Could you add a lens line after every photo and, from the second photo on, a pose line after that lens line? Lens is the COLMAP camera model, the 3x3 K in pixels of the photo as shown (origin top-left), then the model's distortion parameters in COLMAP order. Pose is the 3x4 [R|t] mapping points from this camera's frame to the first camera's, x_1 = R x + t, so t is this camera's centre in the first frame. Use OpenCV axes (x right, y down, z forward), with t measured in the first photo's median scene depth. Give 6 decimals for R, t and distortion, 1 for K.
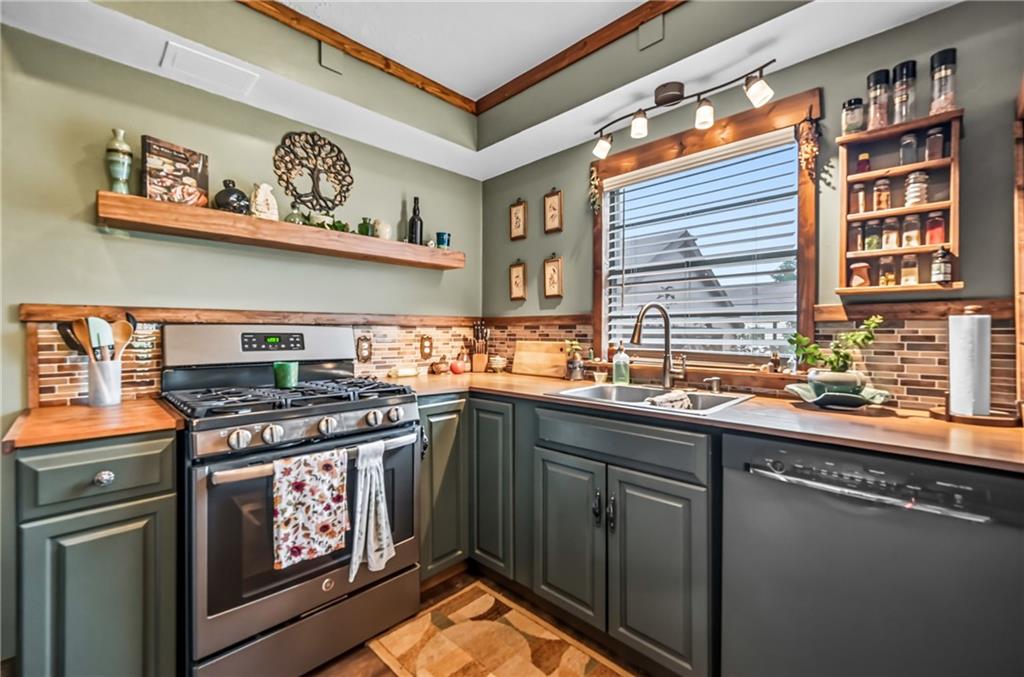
lens RADIAL K [[425.1, 0, 517.4], [0, 425.1, 332.8], [0, 0, 1]] dist [-0.000933, 0.000200]
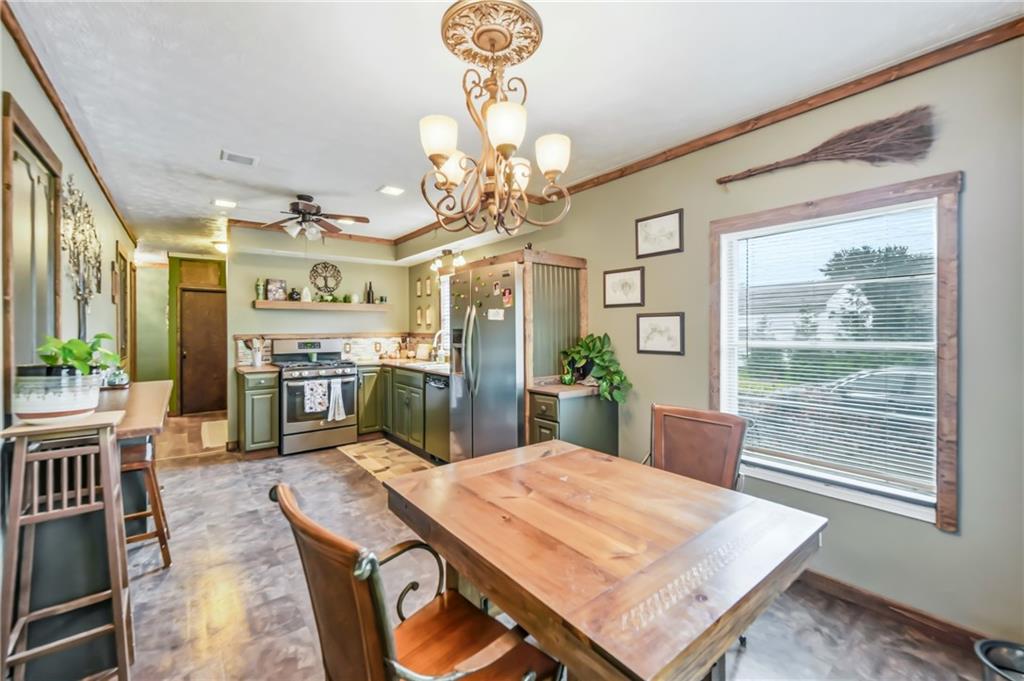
lens RADIAL K [[416.9, 0, 519.9], [0, 416.9, 329.0], [0, 0, 1]] dist [-0.002826, 0.001193]
pose [[0.992736, -0.005209, -0.120202, 1.181840], [0.005193, 0.999986, -0.000447, -0.082876], [0.120203, -0.000181, 0.992749, -1.615334]]
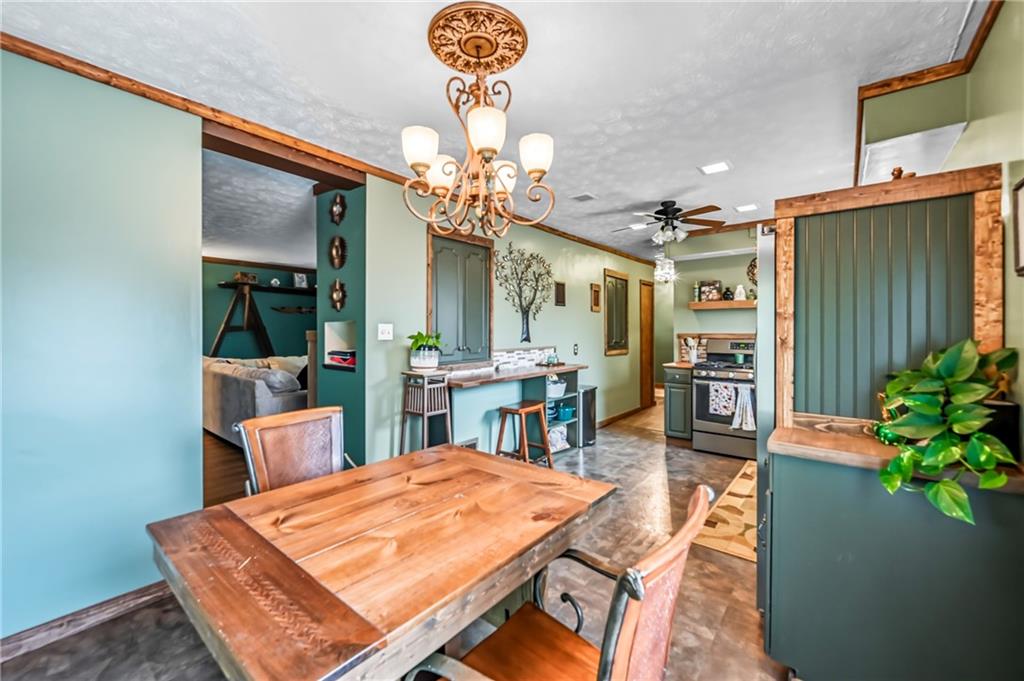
lens RADIAL K [[416.9, 0, 505.6], [0, 416.9, 329.1], [0, 0, 1]] dist [-0.002826, 0.001193]
pose [[0.081559, -0.002292, -0.996666, 1.987847], [0.000579, 0.999997, -0.002252, -0.084361], [0.996668, -0.000394, 0.081560, -0.686580]]
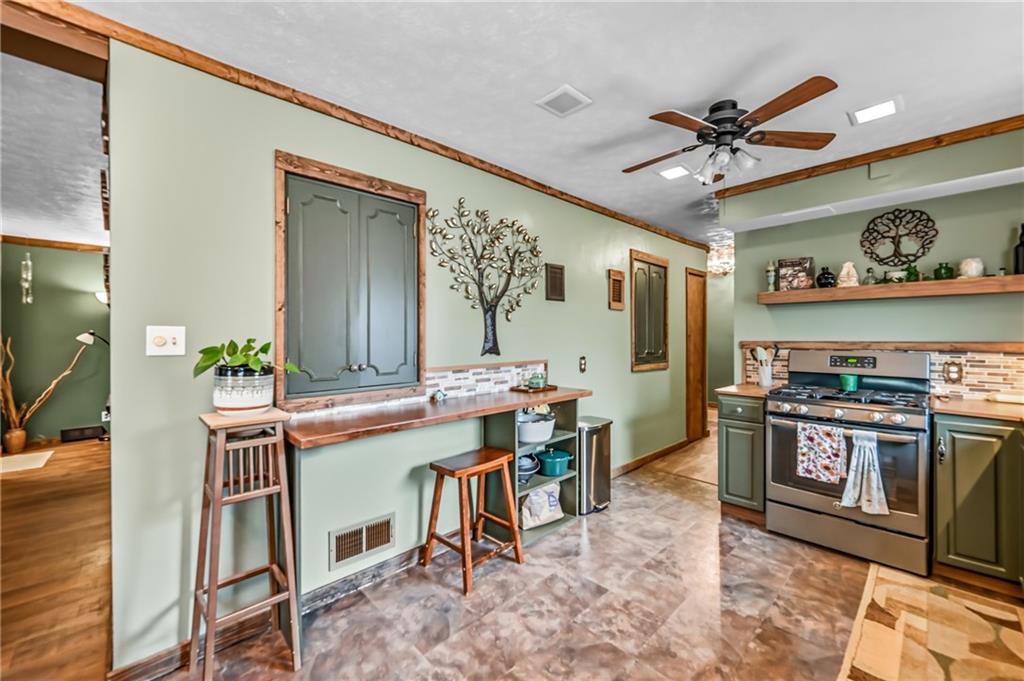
lens RADIAL K [[409.1, 0, 508.4], [0, 409.1, 338.3], [0, 0, 1]] dist [0.000892, 0.000536]
pose [[-0.041516, 0.005395, -0.999123, 1.086599], [0.003088, 0.999981, 0.005271, -0.085498], [0.999133, -0.002866, -0.041531, -0.227221]]
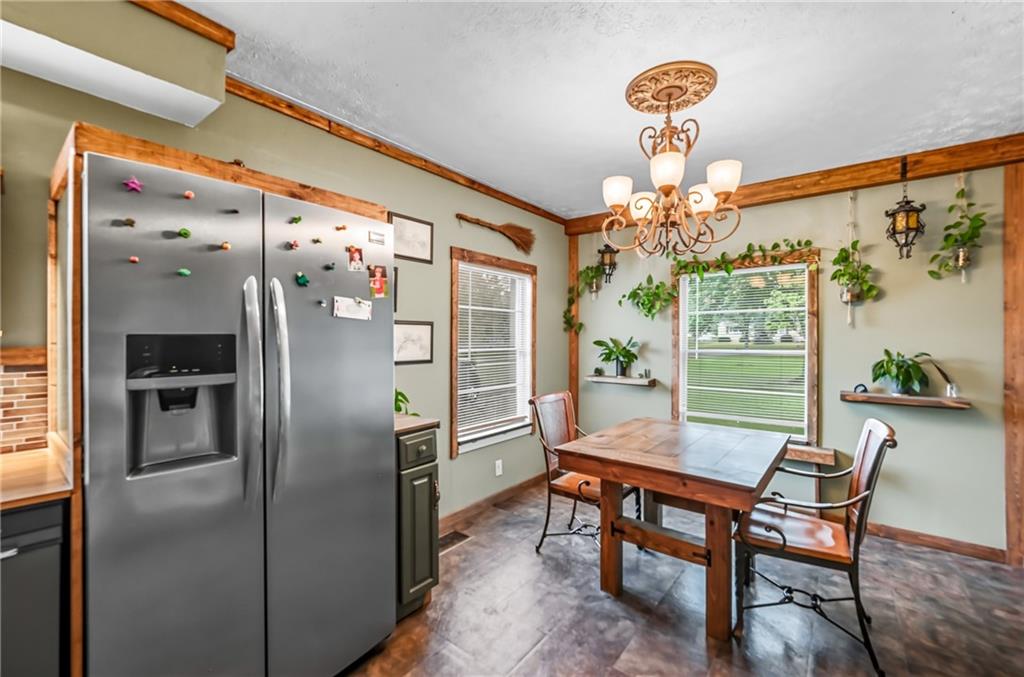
lens RADIAL K [[425.1, 0, 510.8], [0, 425.1, 335.2], [0, 0, 1]] dist [-0.000933, 0.000200]
pose [[-0.097950, 0.006319, 0.995171, -0.102798], [-0.003895, 0.999970, -0.006733, -0.081120], [-0.995184, -0.004535, -0.097923, -0.128538]]
